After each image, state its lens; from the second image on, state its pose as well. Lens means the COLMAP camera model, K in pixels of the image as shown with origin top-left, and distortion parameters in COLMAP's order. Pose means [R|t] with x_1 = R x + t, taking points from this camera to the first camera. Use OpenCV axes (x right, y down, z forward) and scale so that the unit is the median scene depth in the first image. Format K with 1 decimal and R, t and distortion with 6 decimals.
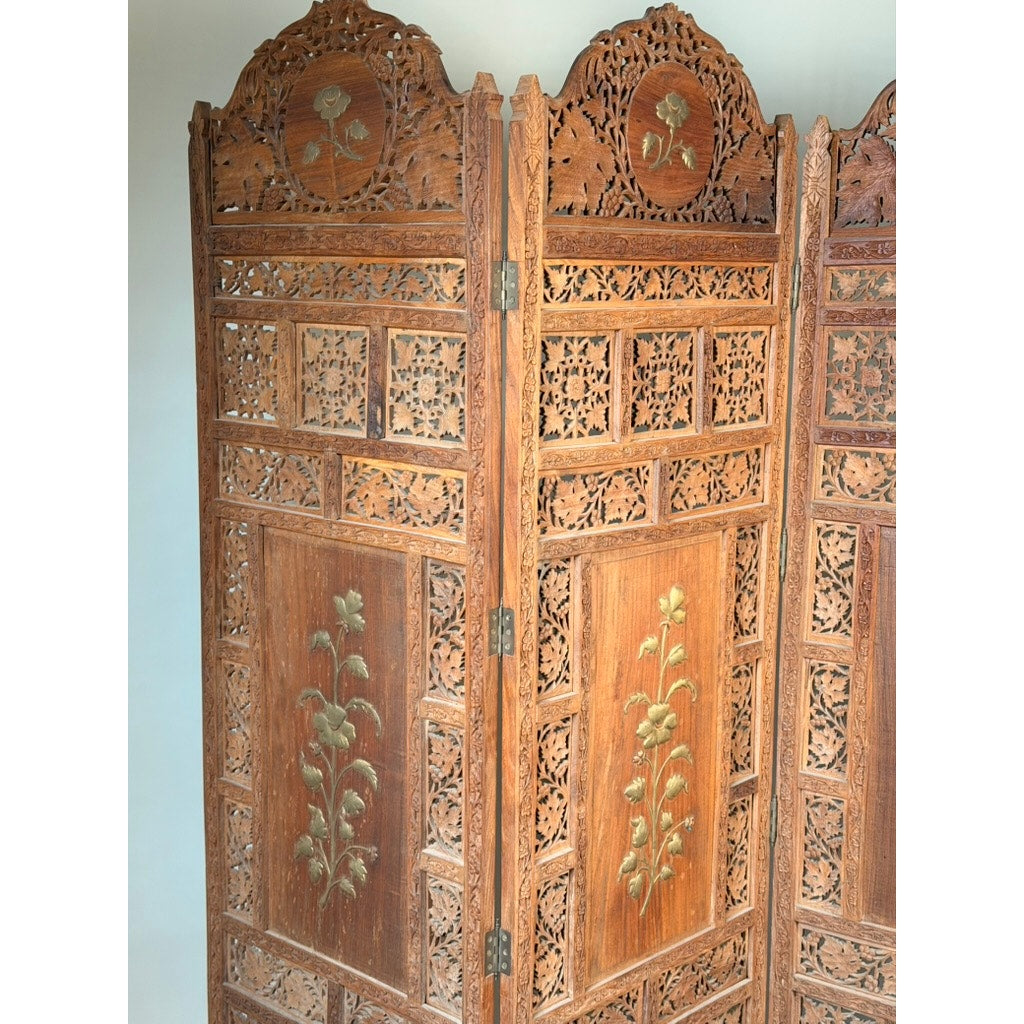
lens RADIAL K [[1449.8, 0, 509.0], [0, 1449.8, 511.6], [0, 0, 1]] dist [0.126037, 0.000000]
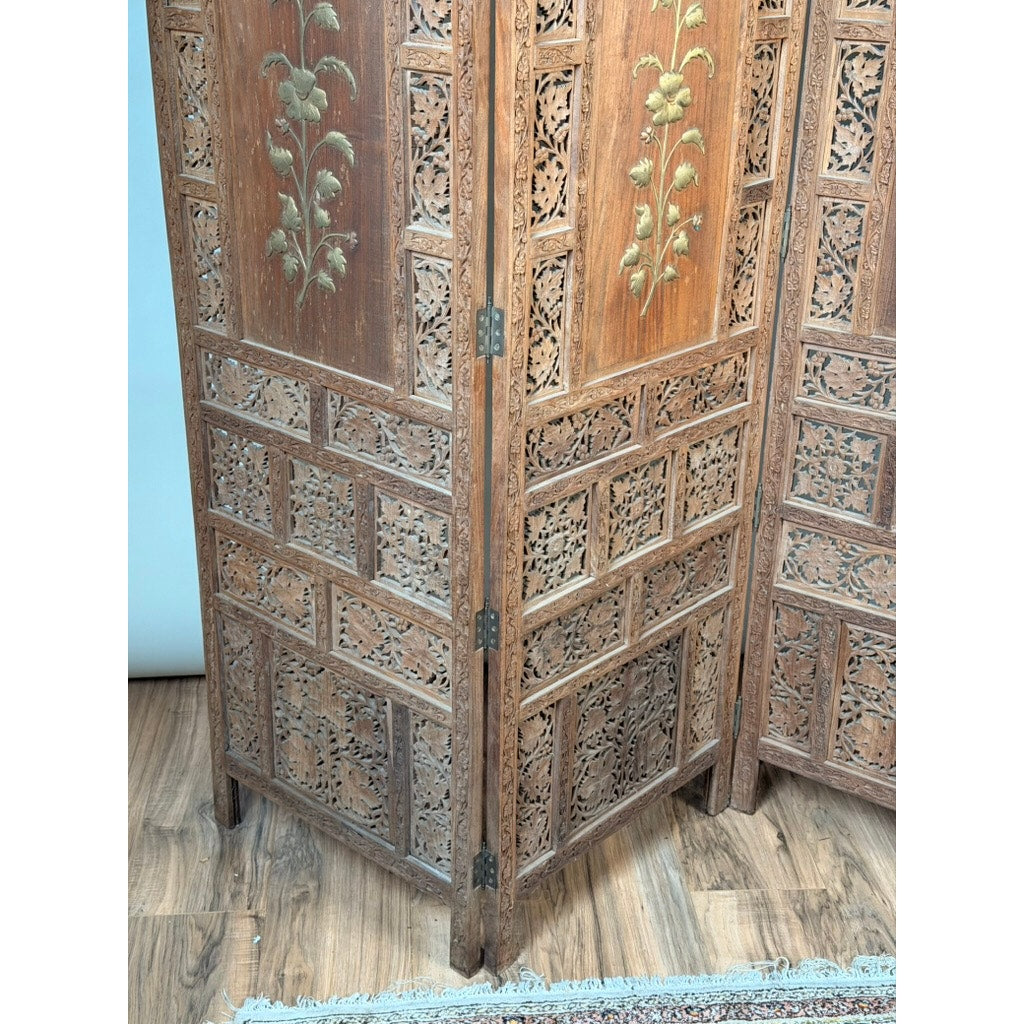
lens RADIAL K [[1449.8, 0, 514.0], [0, 1449.8, 529.1], [0, 0, 1]] dist [0.126037, 0.000000]
pose [[0.999837, 0.001090, 0.018032, -0.007943], [-0.005924, 0.962759, 0.270295, 0.154384], [-0.017066, -0.270358, 0.962609, 0.068963]]
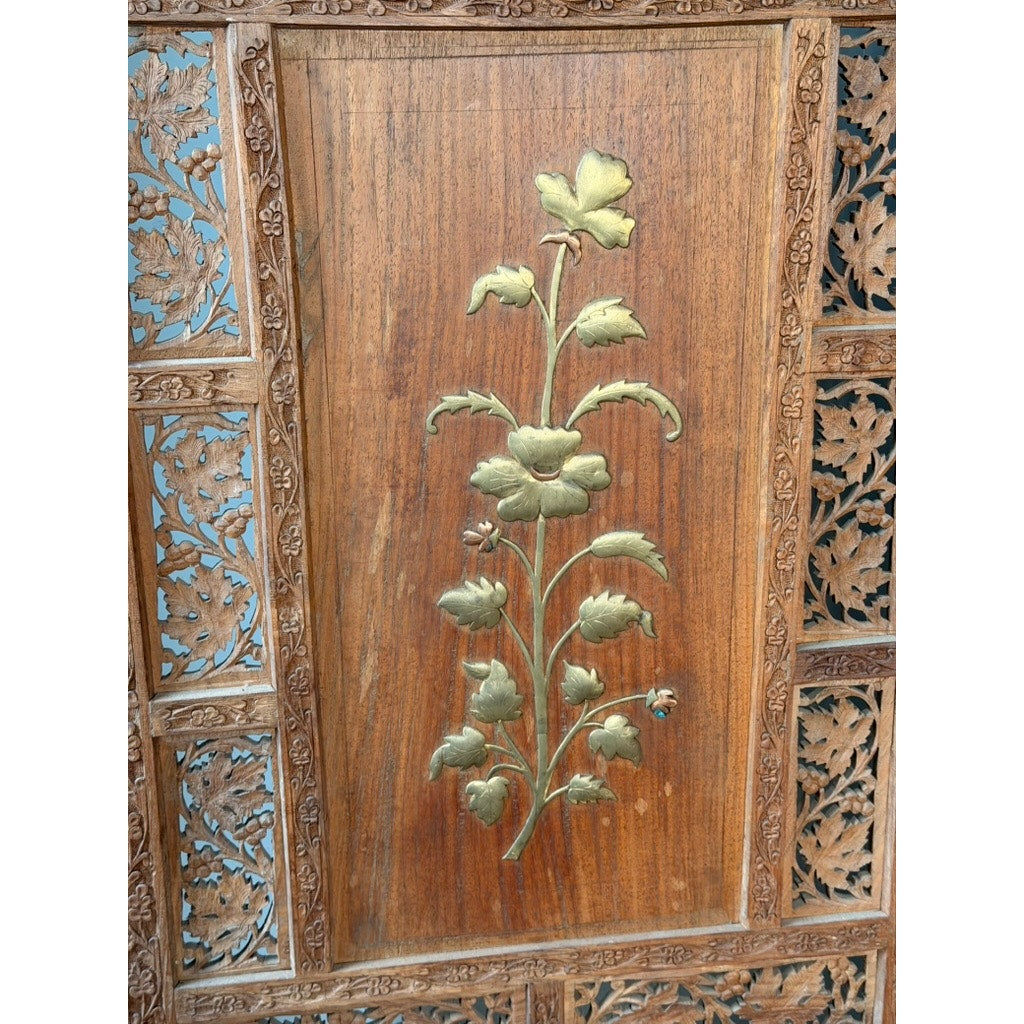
lens RADIAL K [[1449.8, 0, 505.4], [0, 1449.8, 513.3], [0, 0, 1]] dist [0.126037, 0.000000]
pose [[0.800743, 0.163609, -0.576232, 0.343553], [-0.069572, 0.980868, 0.181818, 0.076865], [0.594954, -0.105500, 0.796806, 0.624018]]
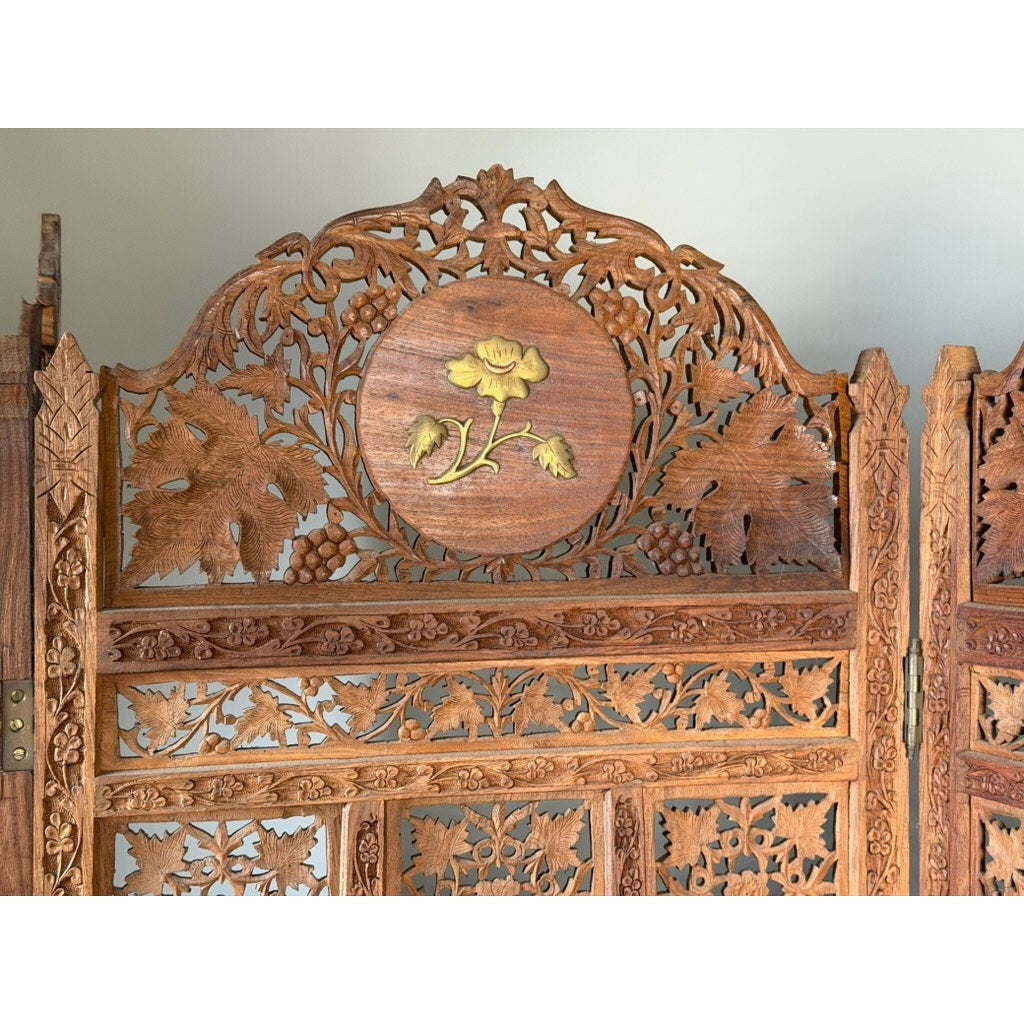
lens RADIAL K [[1449.8, 0, 509.9], [0, 1449.8, 515.1], [0, 0, 1]] dist [0.126037, 0.000000]
pose [[0.829099, -0.001343, -0.559101, 0.360585], [-0.074934, 0.990708, -0.113501, -0.153948], [0.554058, 0.135999, 0.821294, 0.551721]]
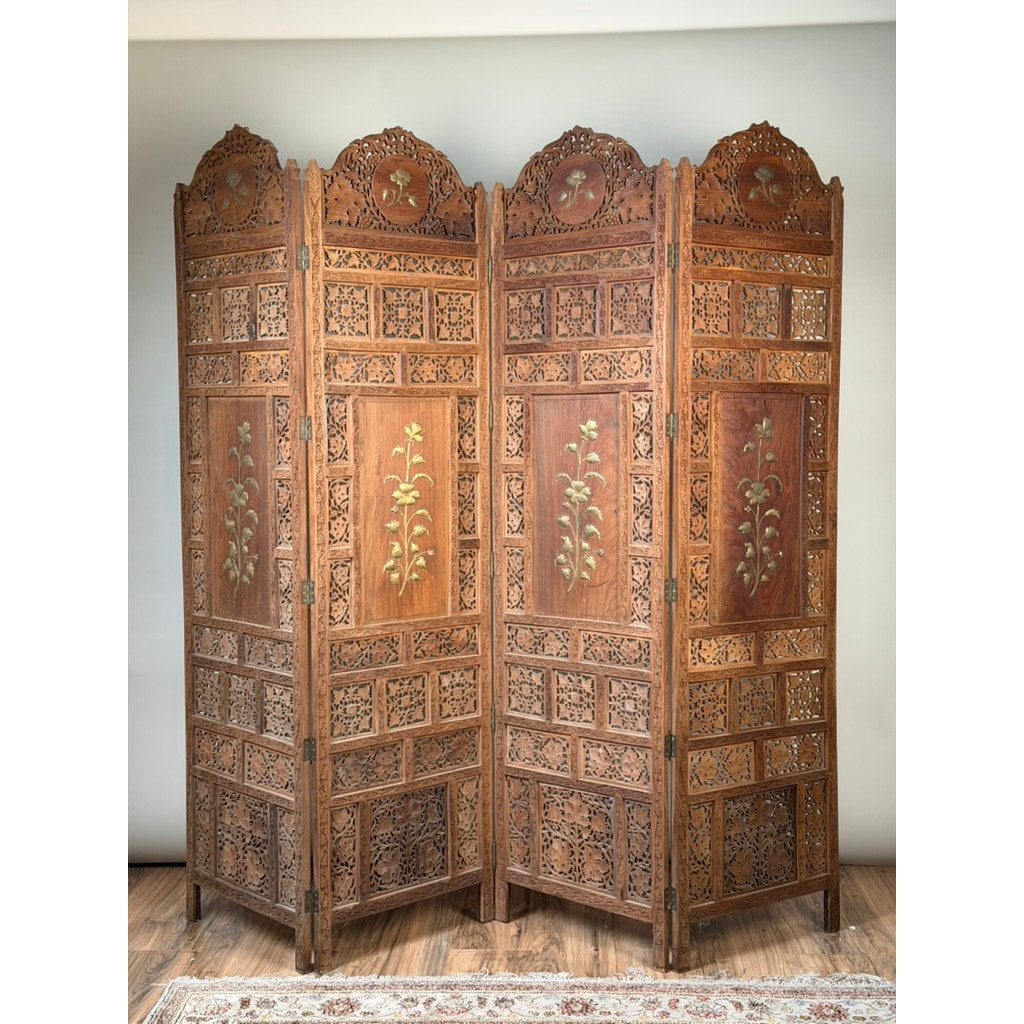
lens RADIAL K [[1449.8, 0, 508.7], [0, 1449.8, 498.3], [0, 0, 1]] dist [0.126037, 0.000000]
pose [[0.994407, -0.011796, -0.104958, 0.424722], [0.001062, 0.994810, -0.101744, 0.337241], [0.105613, 0.101064, 0.989258, -0.844247]]
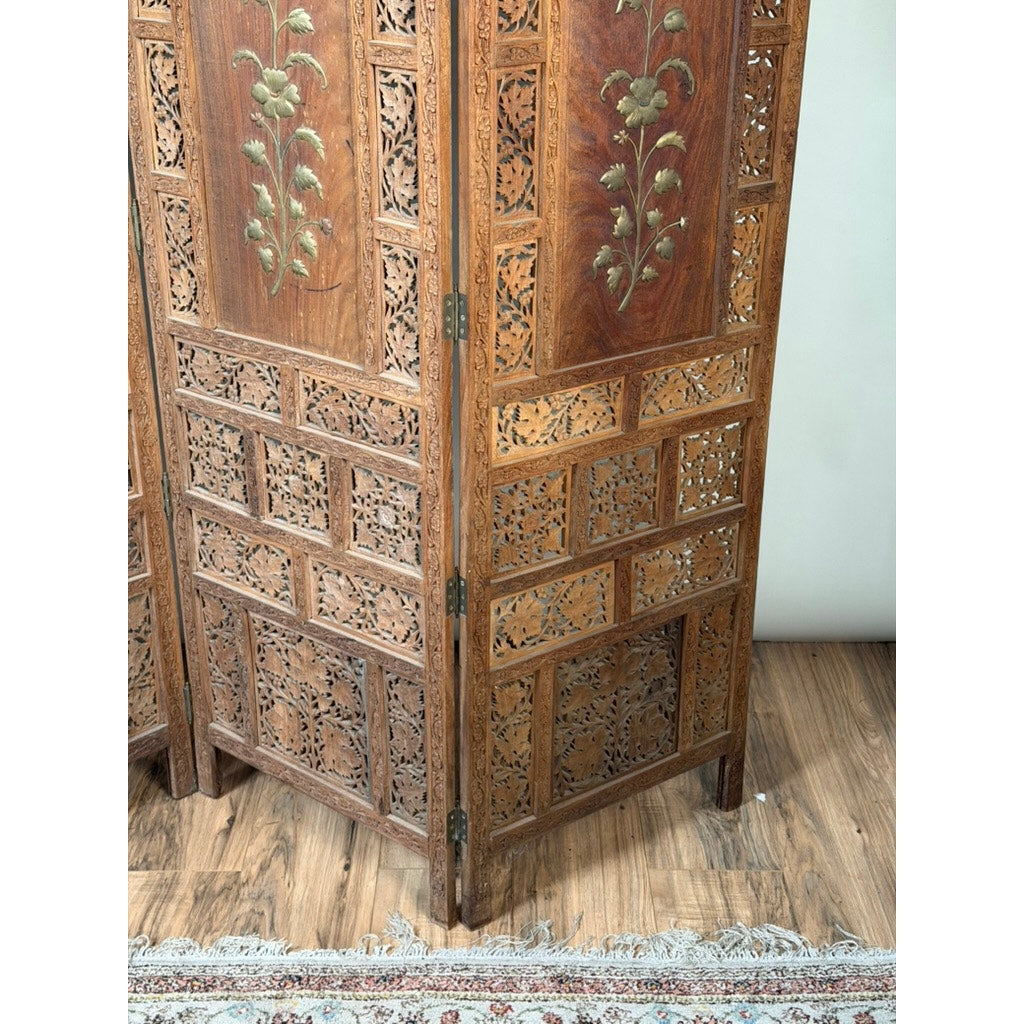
lens RADIAL K [[1449.8, 0, 509.0], [0, 1449.8, 527.6], [0, 0, 1]] dist [0.126037, 0.000000]
pose [[0.998125, 0.020208, -0.057769, 0.520172], [-0.003457, 0.961024, 0.276444, 0.146356], [0.061104, -0.275726, 0.959292, 0.060647]]
